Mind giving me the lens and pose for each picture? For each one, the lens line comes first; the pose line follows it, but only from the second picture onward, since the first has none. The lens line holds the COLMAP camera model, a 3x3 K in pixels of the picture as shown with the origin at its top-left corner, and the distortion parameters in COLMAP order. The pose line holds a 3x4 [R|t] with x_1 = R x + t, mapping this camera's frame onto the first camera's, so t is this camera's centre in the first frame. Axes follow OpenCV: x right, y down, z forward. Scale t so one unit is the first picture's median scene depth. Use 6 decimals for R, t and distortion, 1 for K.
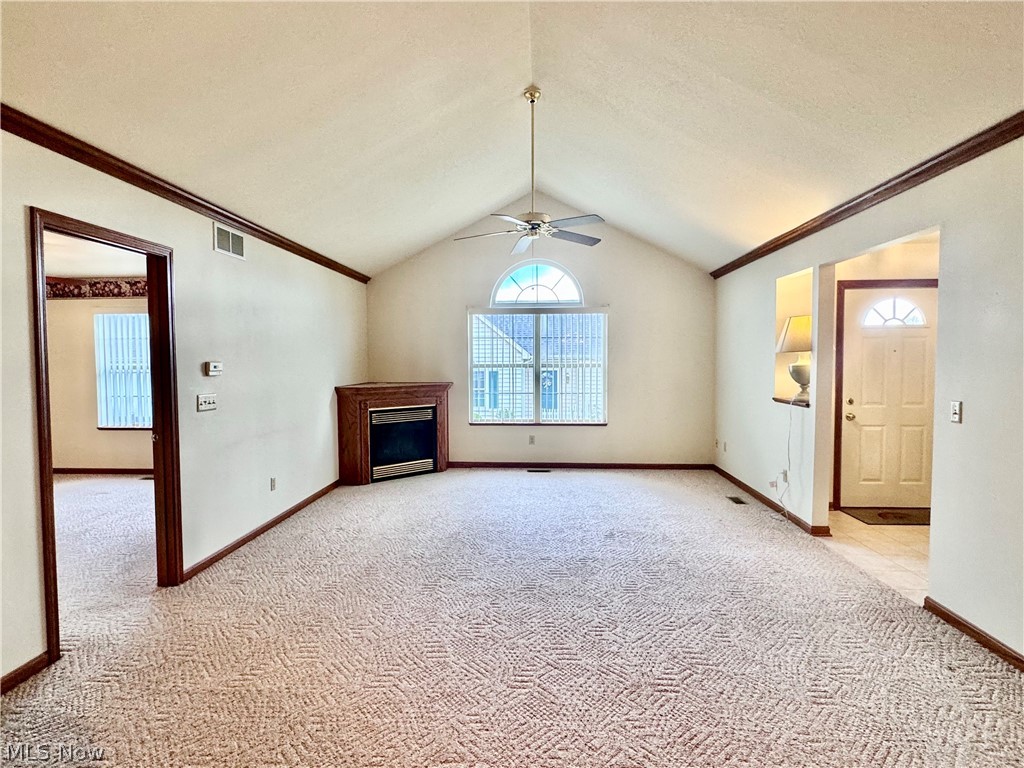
lens RADIAL K [[550.2, 0, 506.6], [0, 550.2, 385.8], [0, 0, 1]] dist [-0.002610, -0.000245]
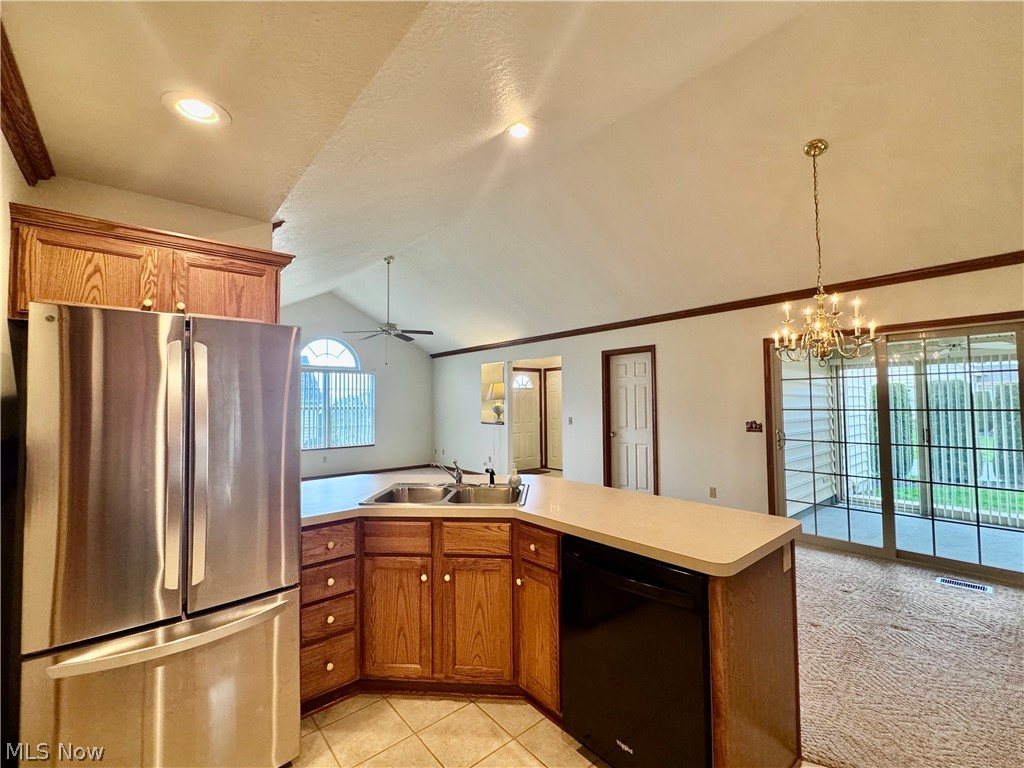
lens RADIAL K [[445.3, 0, 511.7], [0, 445.3, 381.7], [0, 0, 1]] dist [0.002070, 0.000092]
pose [[0.722349, 0.030716, 0.690846, -0.593244], [0.036831, 0.995886, -0.082789, 0.014599], [-0.690547, 0.085247, 0.718247, -0.286501]]
